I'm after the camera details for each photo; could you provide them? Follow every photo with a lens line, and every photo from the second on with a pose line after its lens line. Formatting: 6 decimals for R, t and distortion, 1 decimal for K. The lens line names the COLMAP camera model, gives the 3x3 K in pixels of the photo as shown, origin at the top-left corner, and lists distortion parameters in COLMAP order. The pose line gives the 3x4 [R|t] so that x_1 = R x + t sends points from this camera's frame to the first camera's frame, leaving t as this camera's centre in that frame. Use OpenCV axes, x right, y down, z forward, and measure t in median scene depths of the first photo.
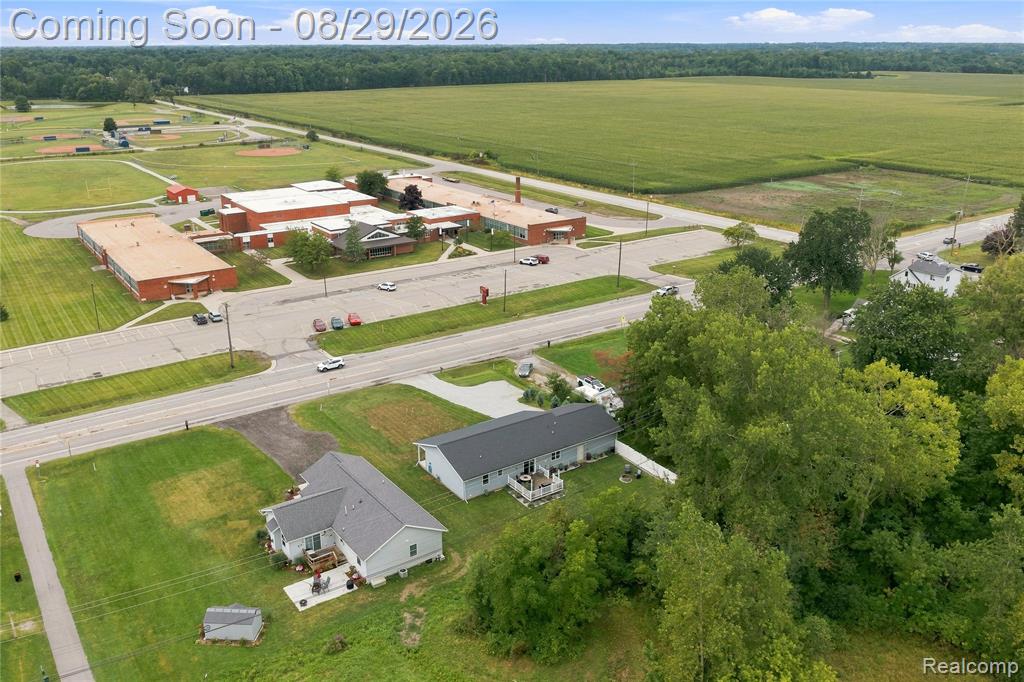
lens RADIAL K [[847.6, 0, 520.9], [0, 847.6, 338.9], [0, 0, 1]] dist [0.015482, -0.030039]
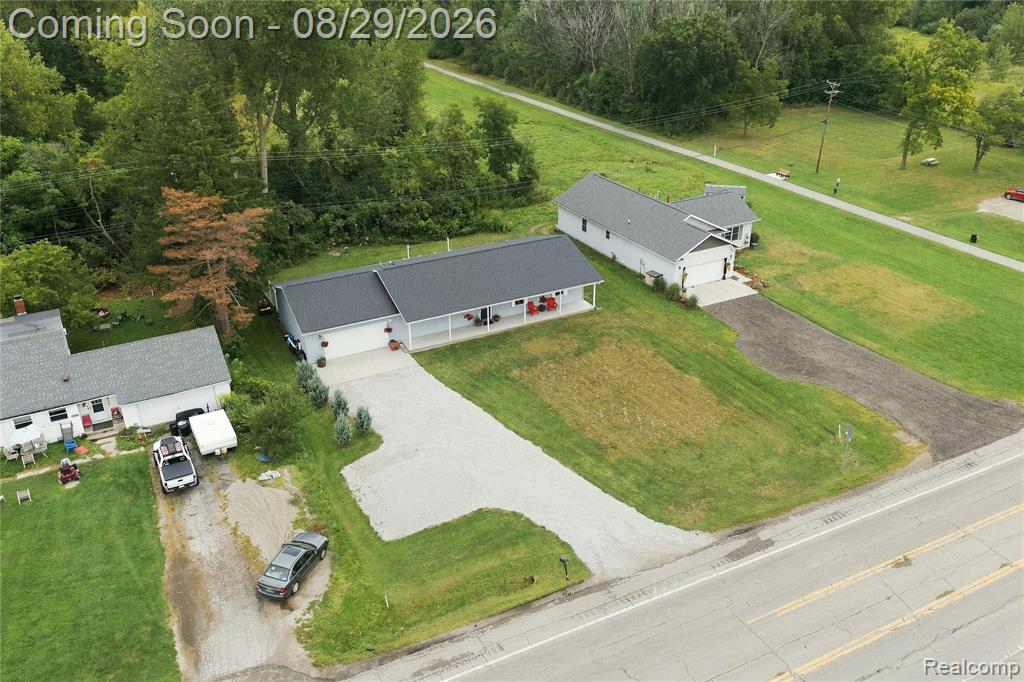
lens RADIAL K [[847.6, 0, 512.7], [0, 847.6, 341.2], [0, 0, 1]] dist [0.015482, -0.030039]
pose [[-0.991314, -0.054211, 0.119822, -0.093435], [0.048296, 0.697375, 0.715077, -0.210305], [-0.122326, 0.714653, -0.688700, 1.004920]]
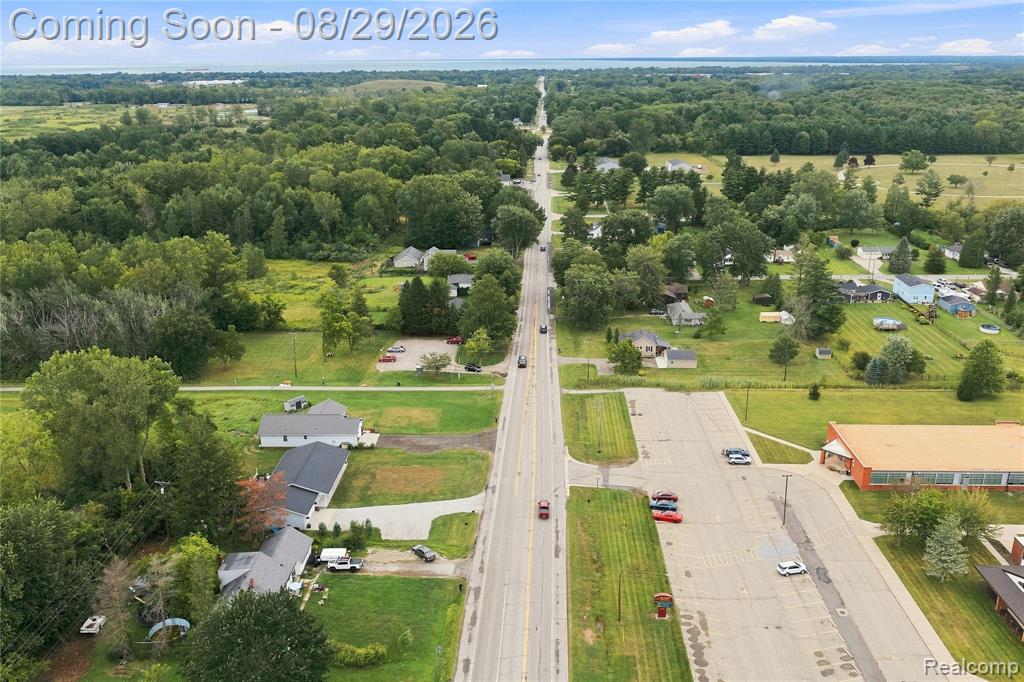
lens RADIAL K [[847.6, 0, 514.9], [0, 847.6, 341.9], [0, 0, 1]] dist [0.015482, -0.030039]
pose [[-0.603875, 0.257000, -0.754511, 0.540404], [-0.256225, 0.833764, 0.489066, -0.587122], [0.754774, 0.488660, -0.437639, 1.216090]]
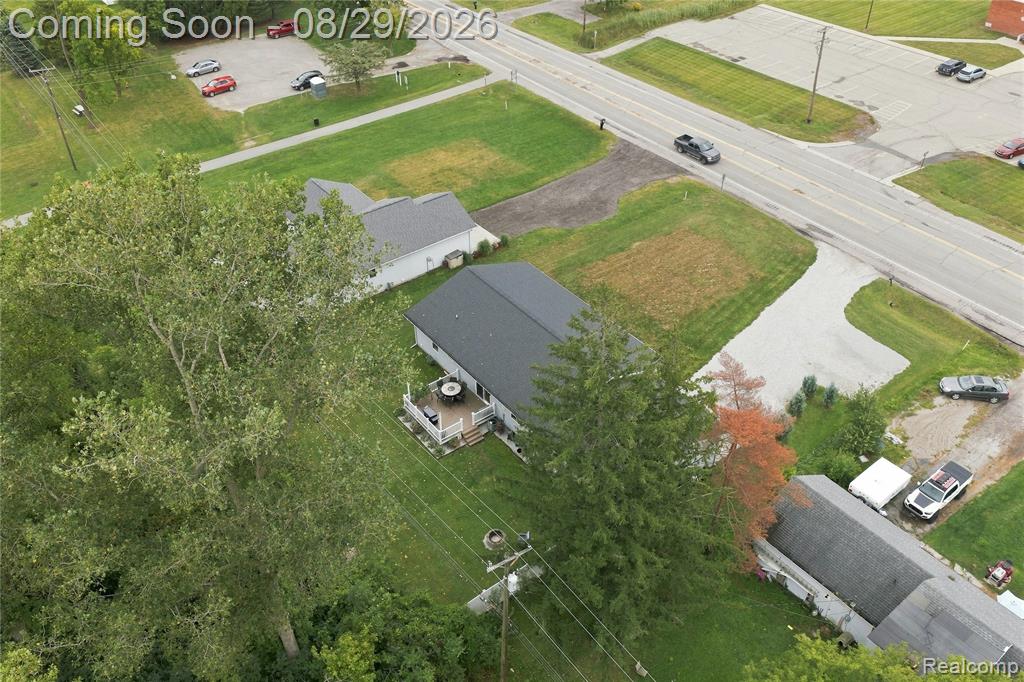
lens RADIAL K [[847.6, 0, 512.9], [0, 847.6, 343.8], [0, 0, 1]] dist [0.015482, -0.030039]
pose [[0.033829, 0.622660, -0.781761, 0.297093], [-0.319990, 0.747780, 0.581749, -0.146941], [0.946817, 0.230476, 0.224542, 0.576279]]
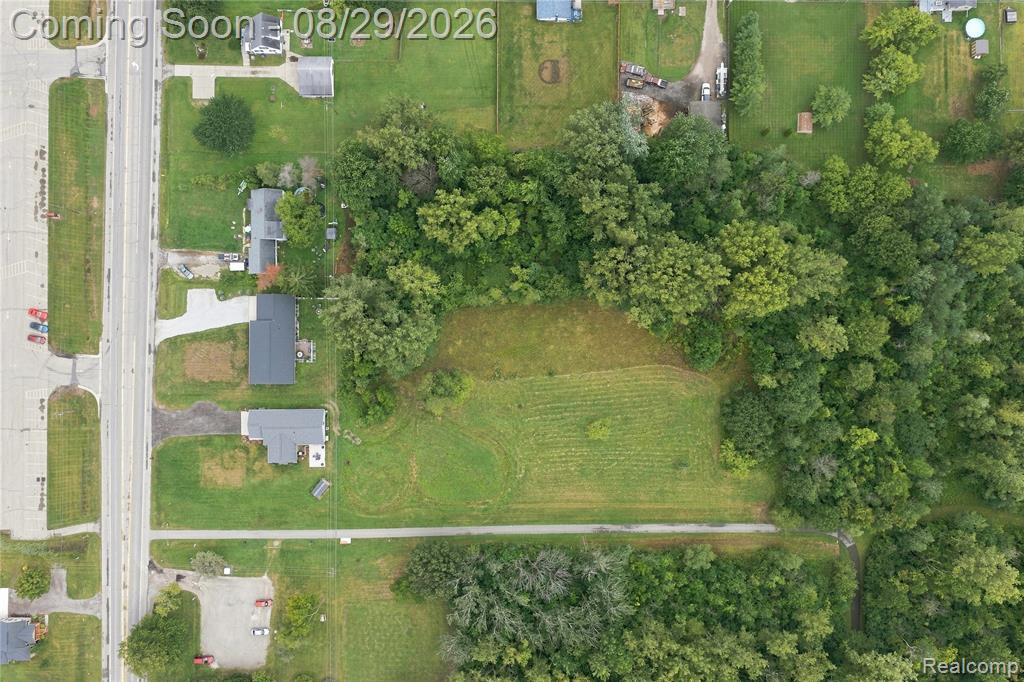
lens RADIAL K [[847.6, 0, 515.4], [0, 847.6, 337.6], [0, 0, 1]] dist [0.015482, -0.030039]
pose [[0.580092, -0.814483, 0.010524, 0.228529], [0.259819, 0.197262, 0.945295, -1.193953], [-0.772002, -0.545624, 0.326048, -0.110466]]
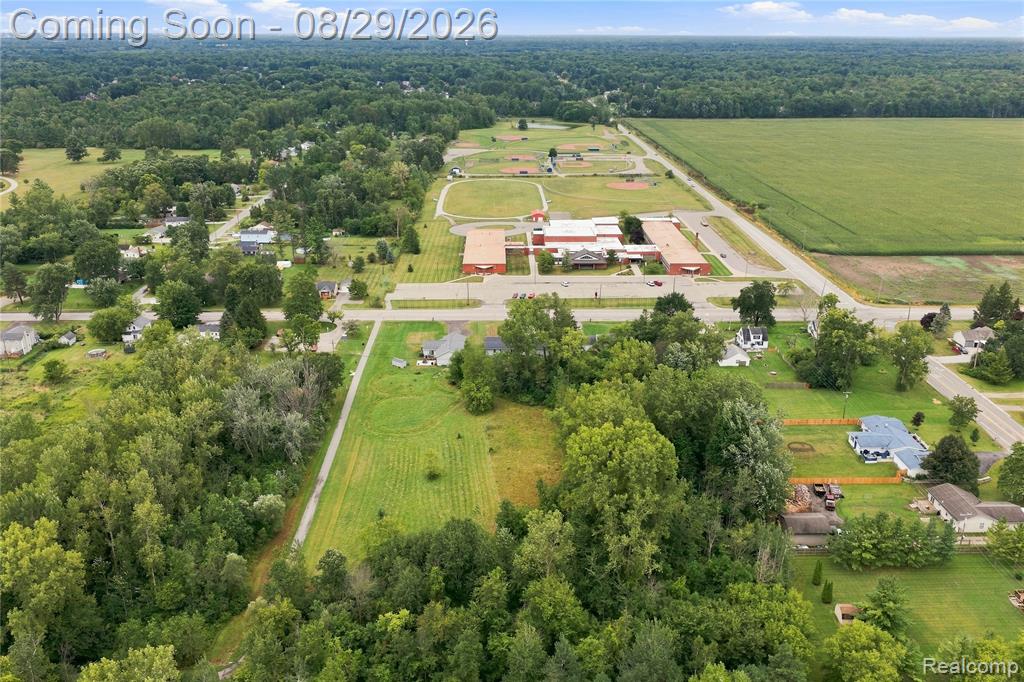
lens RADIAL K [[847.6, 0, 513.8], [0, 847.6, 342.2], [0, 0, 1]] dist [0.015482, -0.030039]
pose [[0.827894, 0.196110, -0.525483, 0.973154], [-0.187964, 0.979714, 0.069492, -0.050070], [0.528451, 0.041240, 0.847962, -0.911709]]
